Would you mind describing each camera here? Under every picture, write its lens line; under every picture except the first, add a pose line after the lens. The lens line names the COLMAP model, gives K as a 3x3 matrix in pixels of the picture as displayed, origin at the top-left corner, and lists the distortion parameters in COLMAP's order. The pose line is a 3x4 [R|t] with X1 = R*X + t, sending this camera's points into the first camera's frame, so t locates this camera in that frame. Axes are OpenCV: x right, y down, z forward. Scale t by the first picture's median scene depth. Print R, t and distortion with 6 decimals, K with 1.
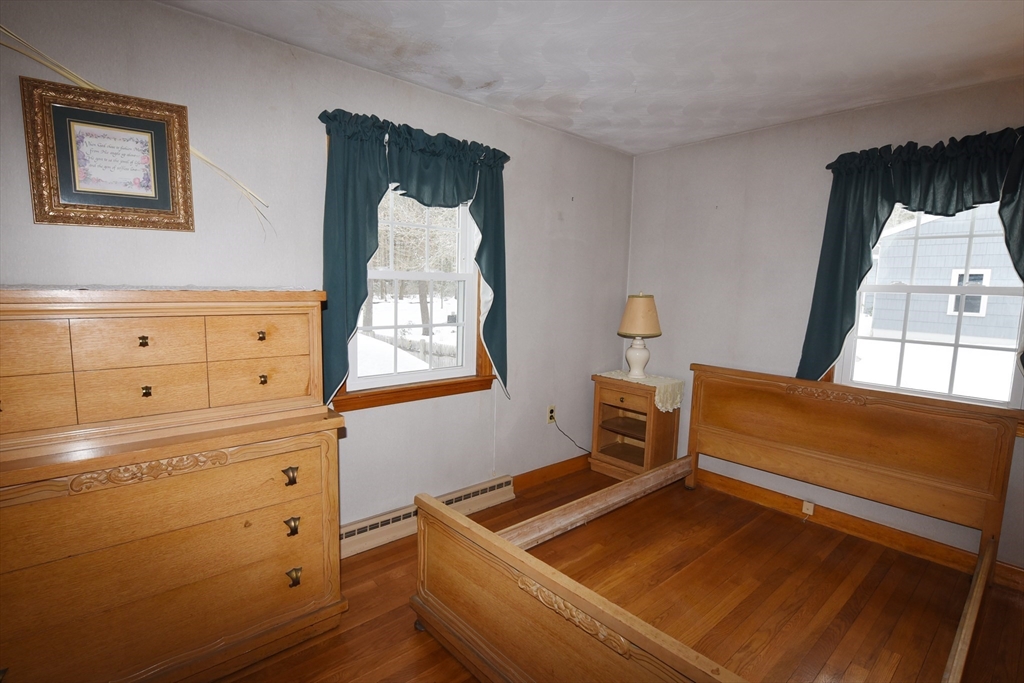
lens RADIAL K [[492.9, 0, 512.8], [0, 492.9, 344.0], [0, 0, 1]] dist [-0.009081, -0.004799]
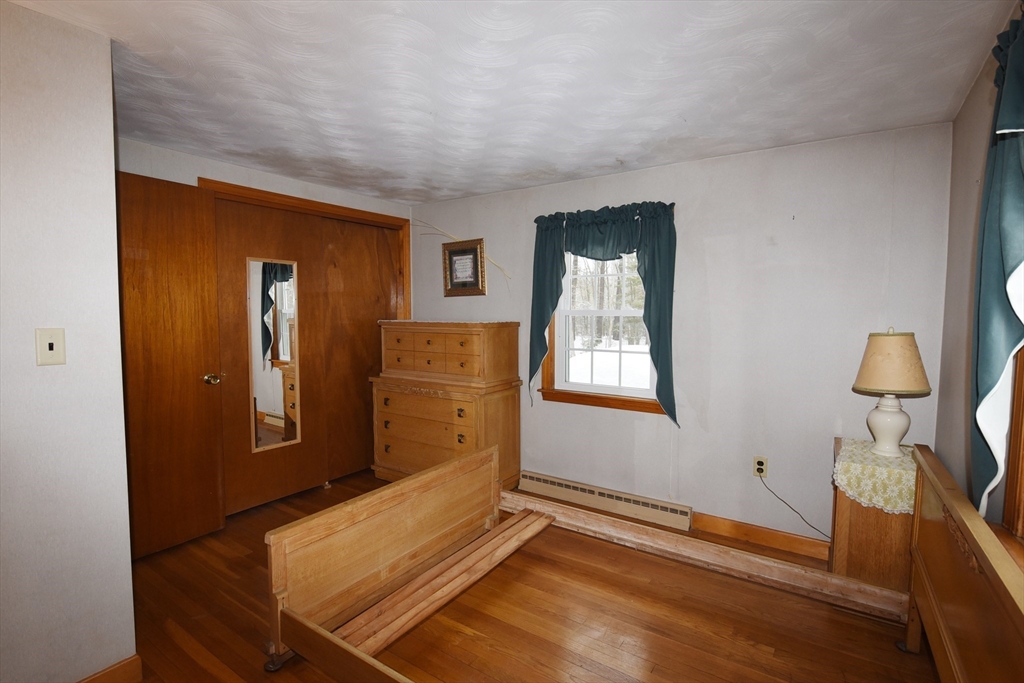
lens RADIAL K [[492.9, 0, 512.8], [0, 492.9, 344.0], [0, 0, 1]] dist [-0.009081, -0.004799]
pose [[0.248685, 0.039173, -0.967792, 1.013512], [-0.114196, 0.993399, 0.010866, -0.040658], [0.961829, 0.107816, 0.251516, 0.426640]]
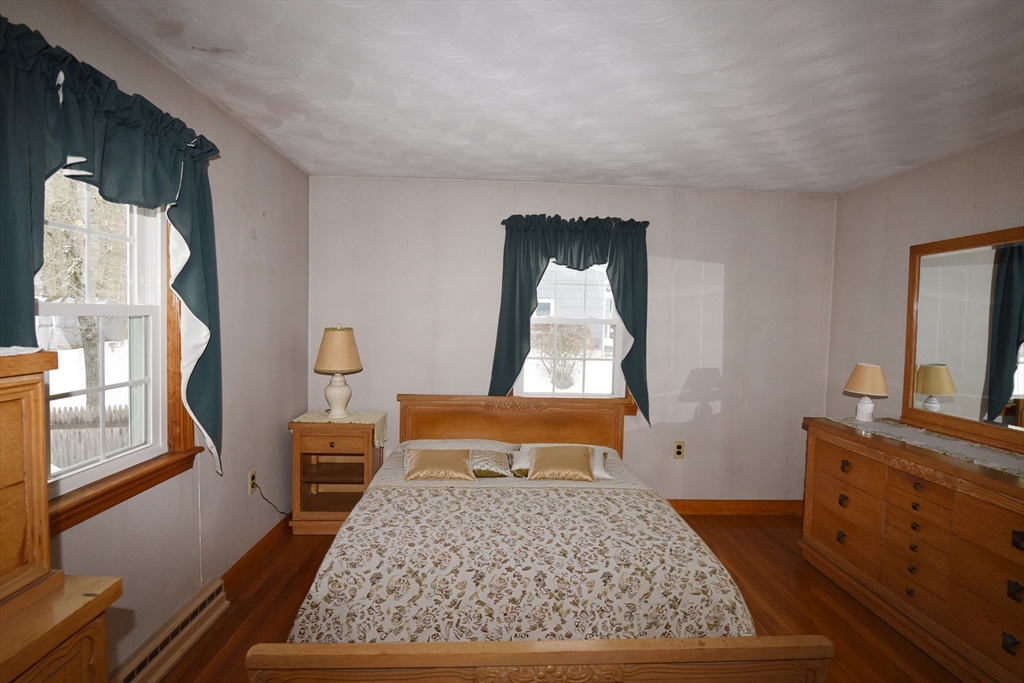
lens RADIAL K [[492.9, 0, 512.8], [0, 492.9, 344.0], [0, 0, 1]] dist [-0.009081, -0.004799]
pose [[0.636176, -0.050169, 0.769911, -0.318382], [0.082811, 0.996559, -0.003489, -0.049950], [-0.767087, 0.065977, 0.638142, 0.206816]]
